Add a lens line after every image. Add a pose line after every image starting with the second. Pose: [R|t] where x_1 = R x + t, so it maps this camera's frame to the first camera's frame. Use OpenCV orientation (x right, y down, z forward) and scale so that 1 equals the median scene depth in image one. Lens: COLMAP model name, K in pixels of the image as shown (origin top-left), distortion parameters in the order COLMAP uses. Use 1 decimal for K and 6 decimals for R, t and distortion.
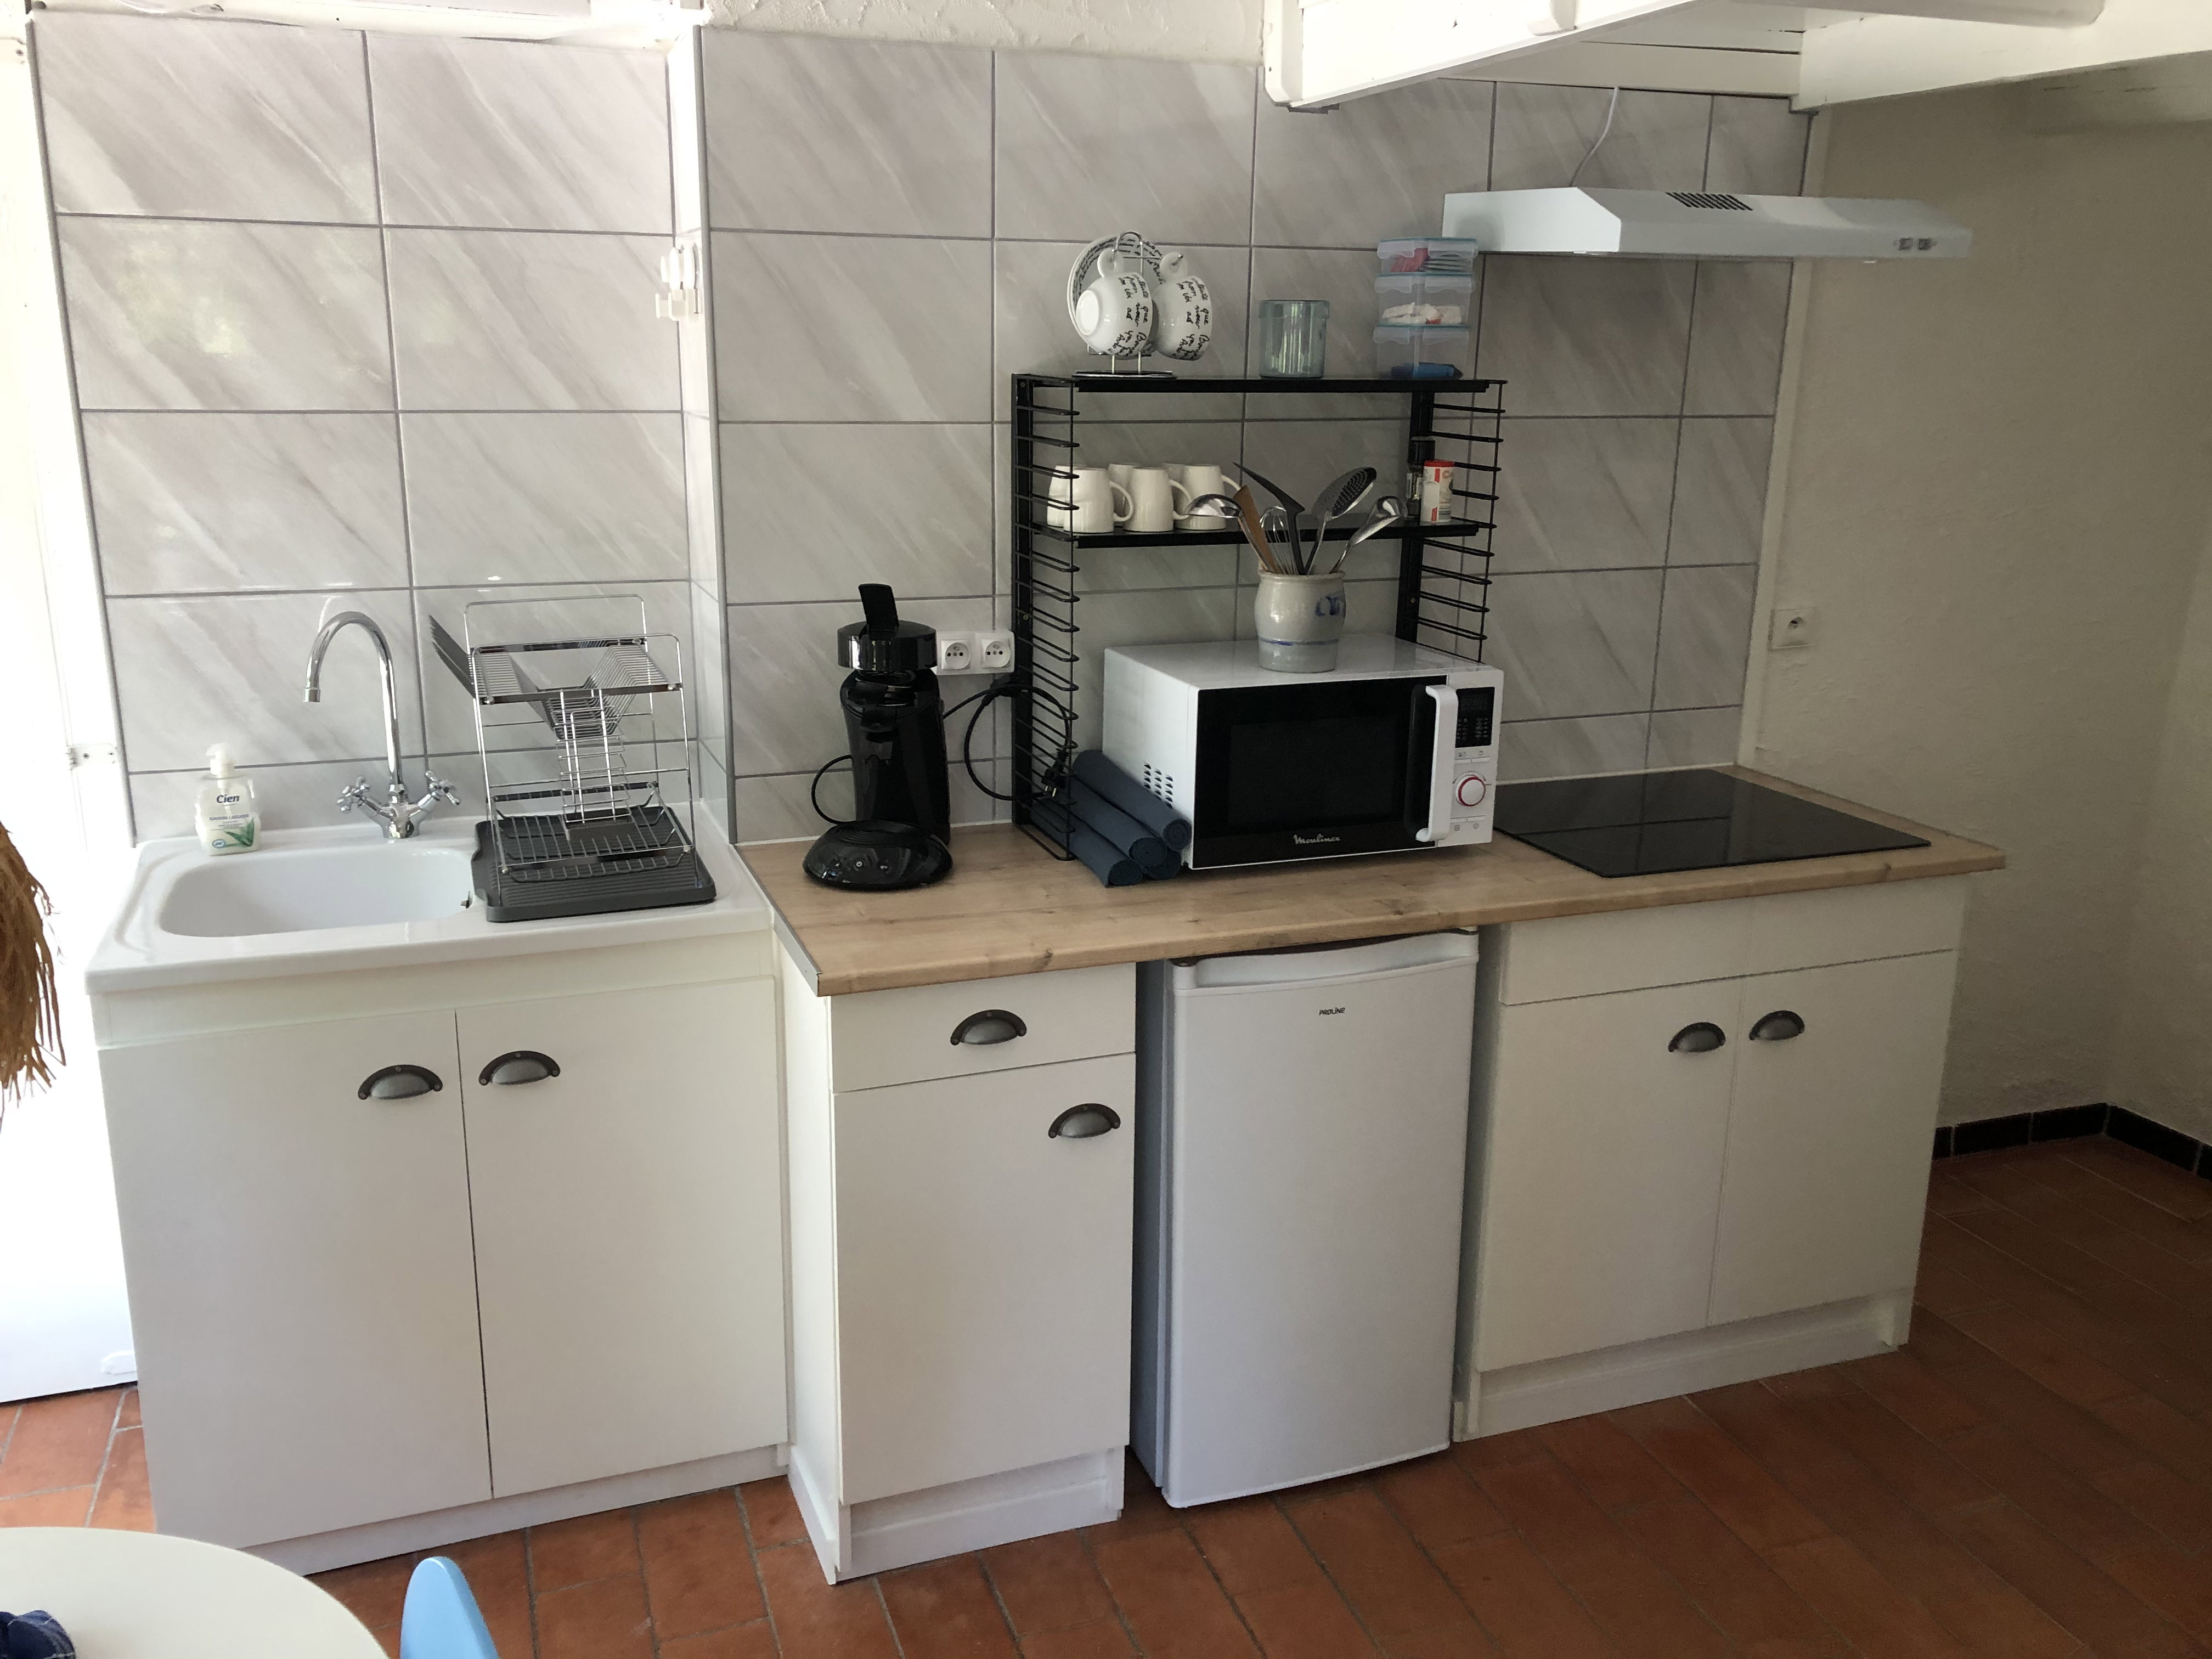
lens RADIAL K [[1855.9, 0, 1106.0], [0, 1855.9, 829.5], [0, 0, 1]] dist [0.060415, 0.011451]
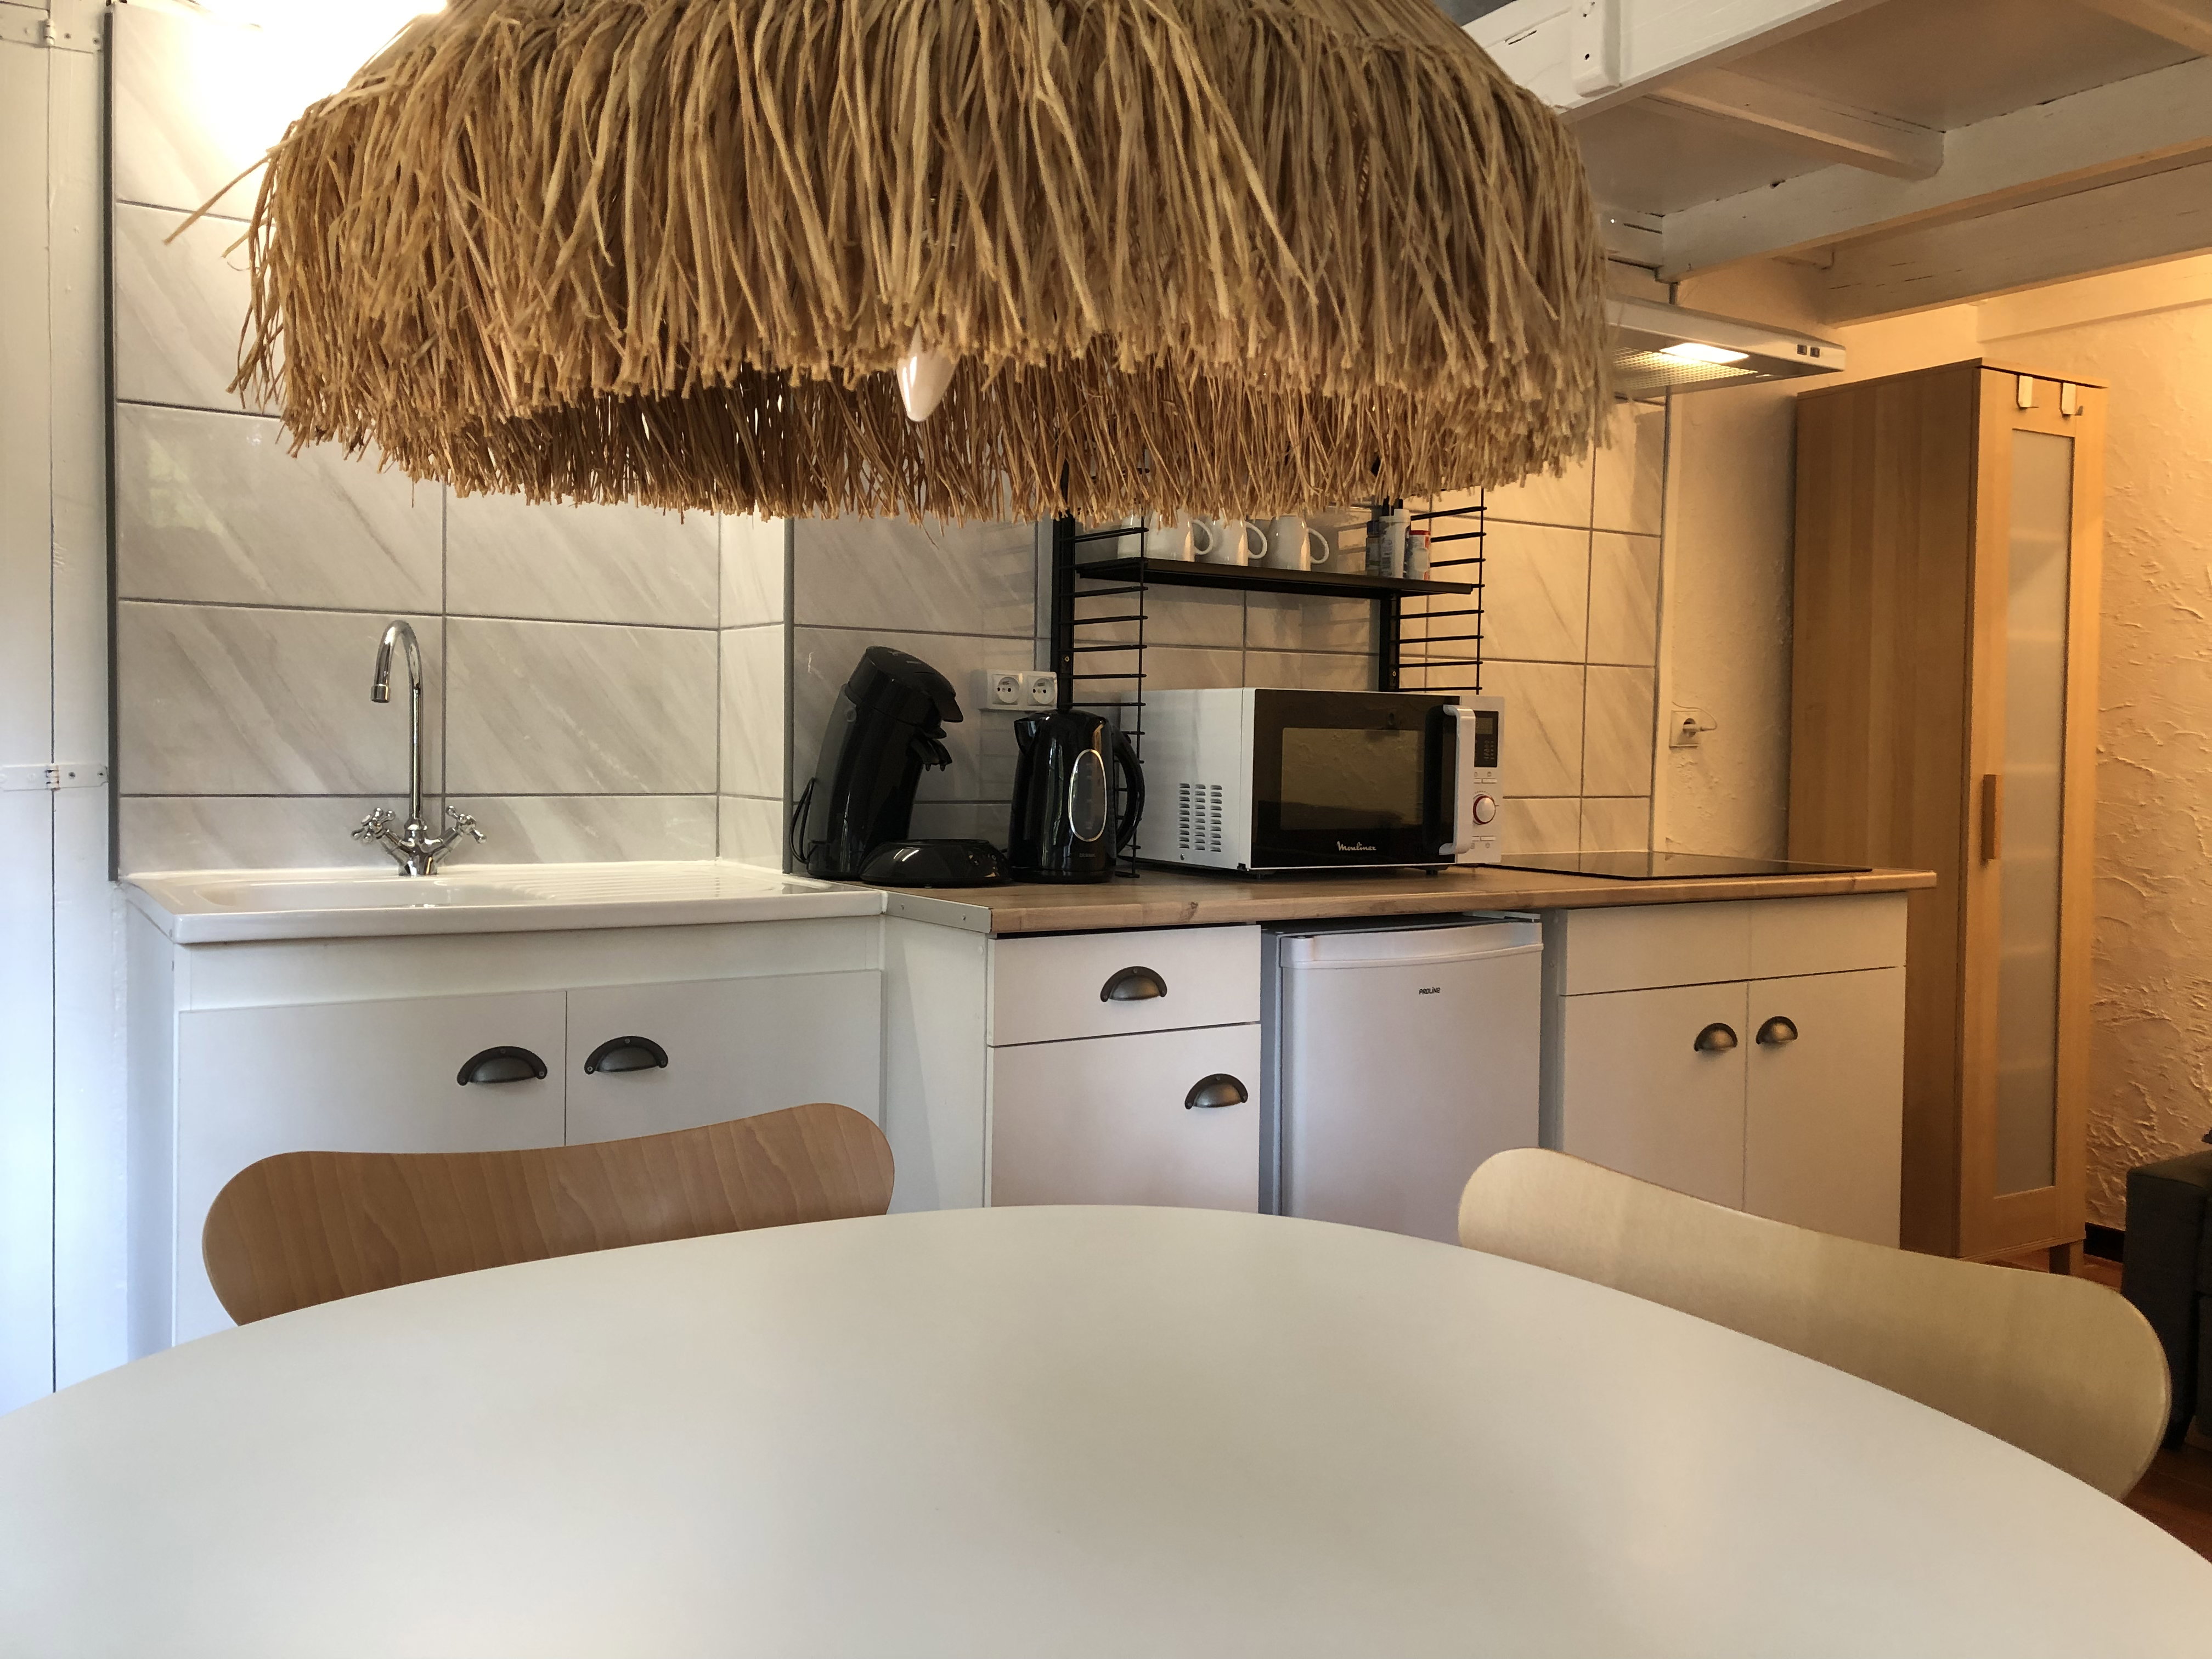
lens RADIAL K [[1855.9, 0, 1106.0], [0, 1855.9, 829.5], [0, 0, 1]] dist [0.060415, 0.011451]
pose [[0.976356, -0.006770, 0.216063, -0.250015], [0.054095, 0.975359, -0.213889, 0.203606], [-0.209291, 0.220520, 0.952664, 0.041088]]
